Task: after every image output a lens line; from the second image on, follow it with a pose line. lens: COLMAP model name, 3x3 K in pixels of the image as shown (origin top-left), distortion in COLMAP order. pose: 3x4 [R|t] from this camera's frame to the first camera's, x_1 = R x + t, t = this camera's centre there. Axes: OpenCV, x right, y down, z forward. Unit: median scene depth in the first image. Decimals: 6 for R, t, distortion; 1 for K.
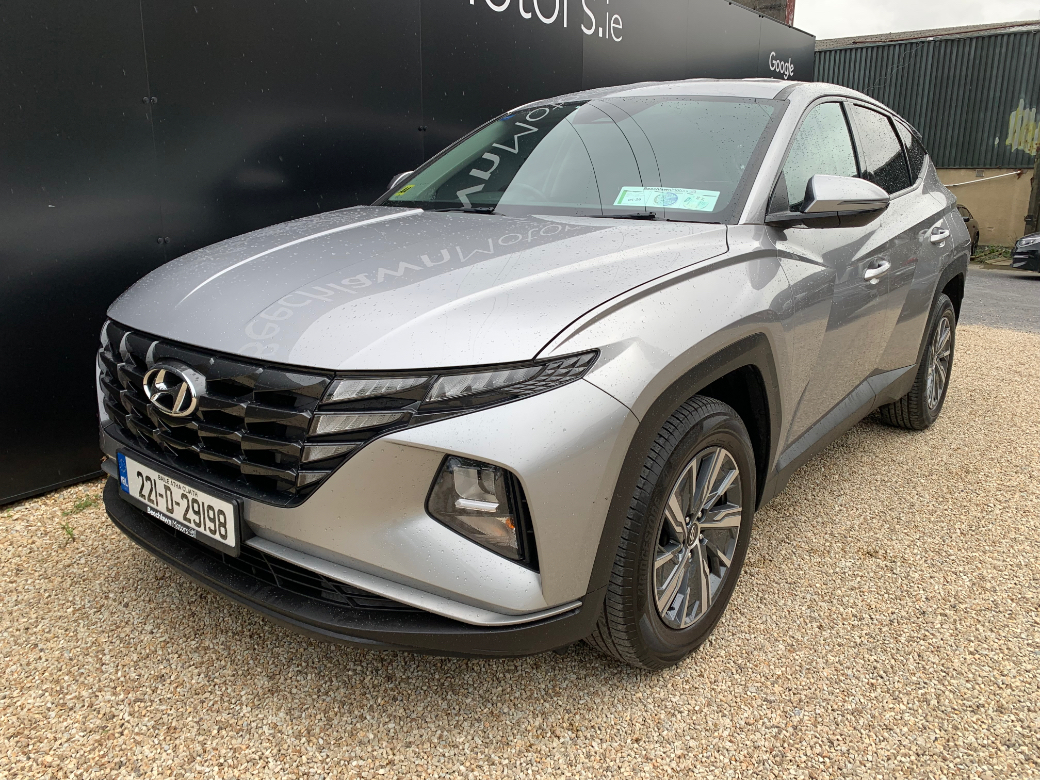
lens RADIAL K [[814.3, 0, 524.2], [0, 814.3, 379.5], [0, 0, 1]] dist [0.028987, -0.021620]
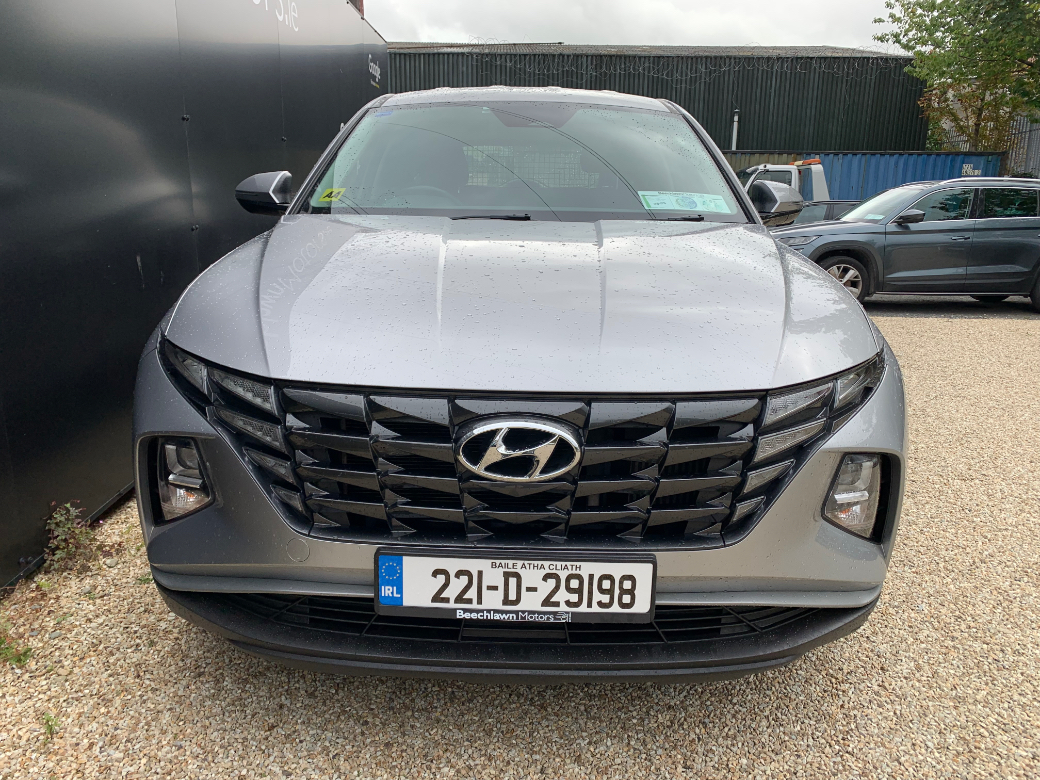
lens RADIAL K [[814.3, 0, 507.6], [0, 814.3, 376.4], [0, 0, 1]] dist [0.028987, -0.021620]
pose [[0.788049, -0.141345, 0.599167, -0.879150], [0.140091, 0.988924, 0.049035, -0.098327], [-0.599461, 0.045296, 0.799121, 0.350383]]
